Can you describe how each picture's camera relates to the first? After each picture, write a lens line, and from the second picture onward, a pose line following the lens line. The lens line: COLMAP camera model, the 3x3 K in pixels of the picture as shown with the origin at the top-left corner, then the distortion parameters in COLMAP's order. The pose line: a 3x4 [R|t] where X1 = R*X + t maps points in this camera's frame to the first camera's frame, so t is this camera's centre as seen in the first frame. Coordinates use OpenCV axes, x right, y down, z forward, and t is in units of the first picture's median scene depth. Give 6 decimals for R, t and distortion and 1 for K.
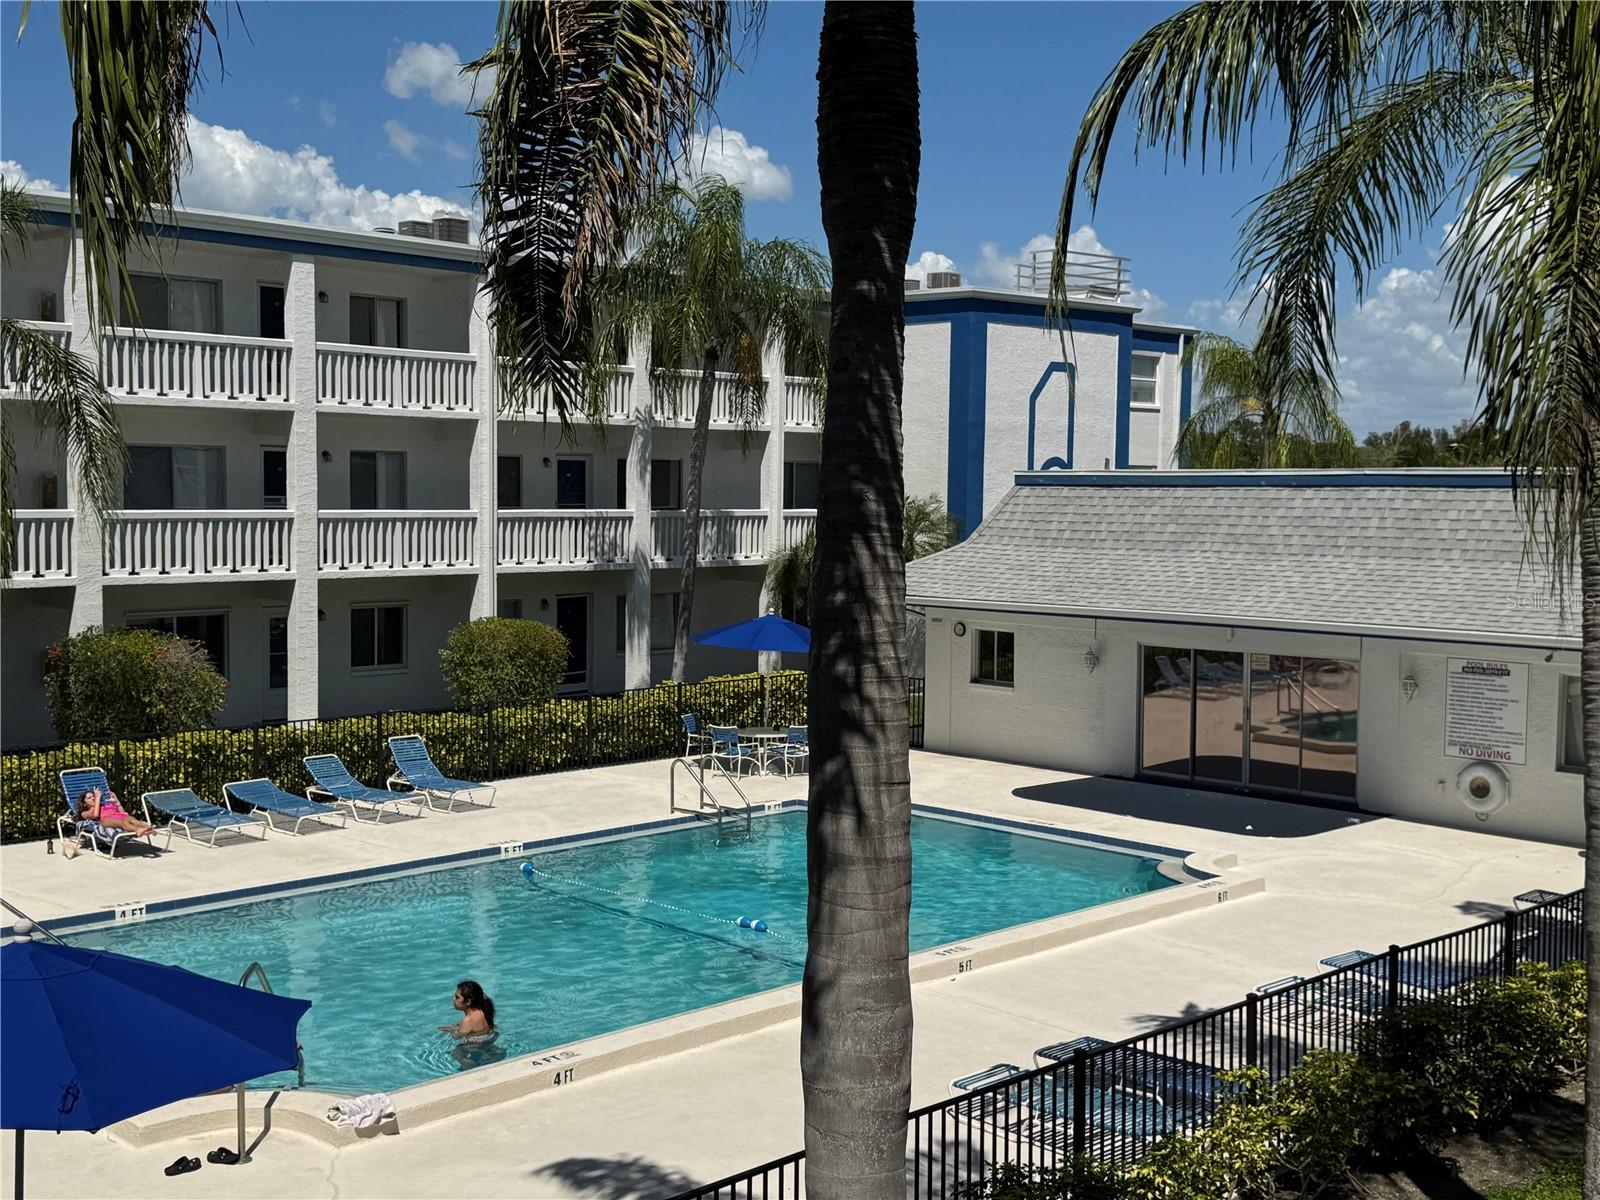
lens RADIAL K [[1870.7, 0, 799.0], [0, 1870.7, 600.9], [0, 0, 1]] dist [0.063539, 0.000000]
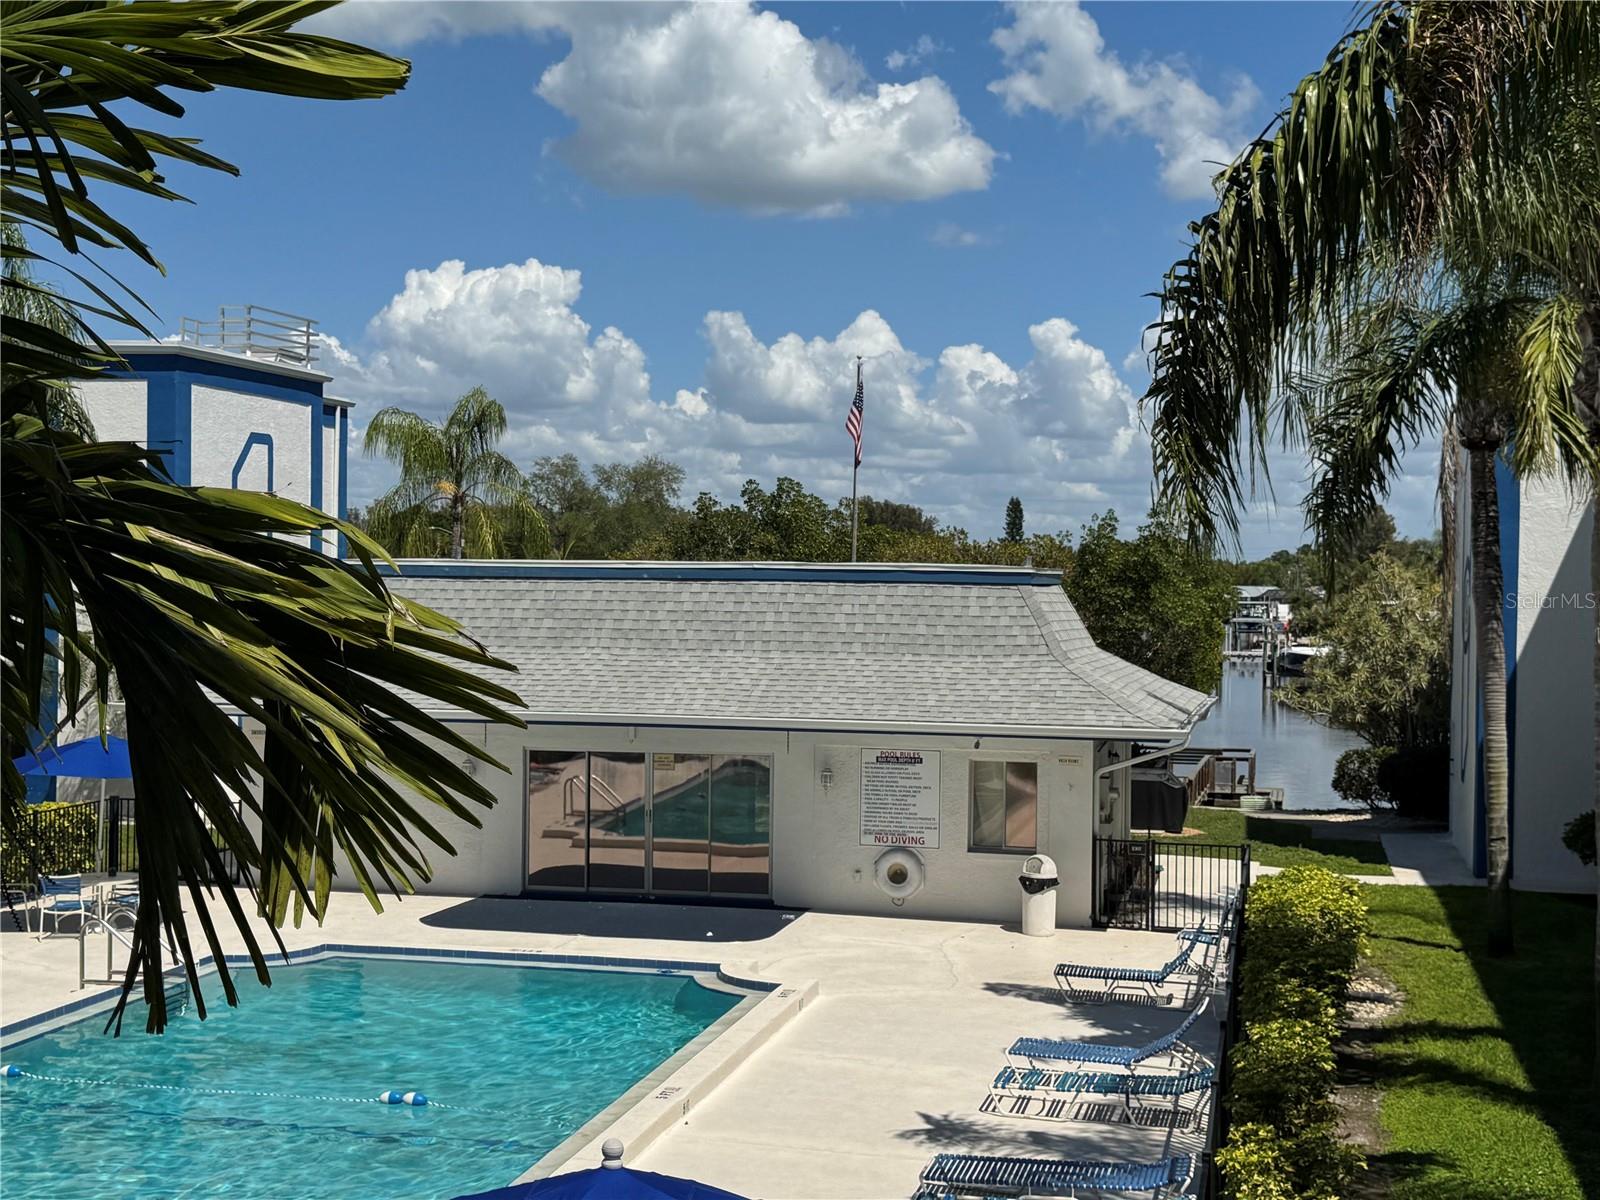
lens RADIAL K [[2070.7, 0, 800.3], [0, 2070.7, 596.0], [0, 0, 1]] dist [0.124332, 0.000000]
pose [[0.835574, -0.002229, 0.549374, -0.278869], [0.027746, 0.998887, -0.038148, -0.009828], [-0.548678, 0.047118, 0.834705, 0.068937]]
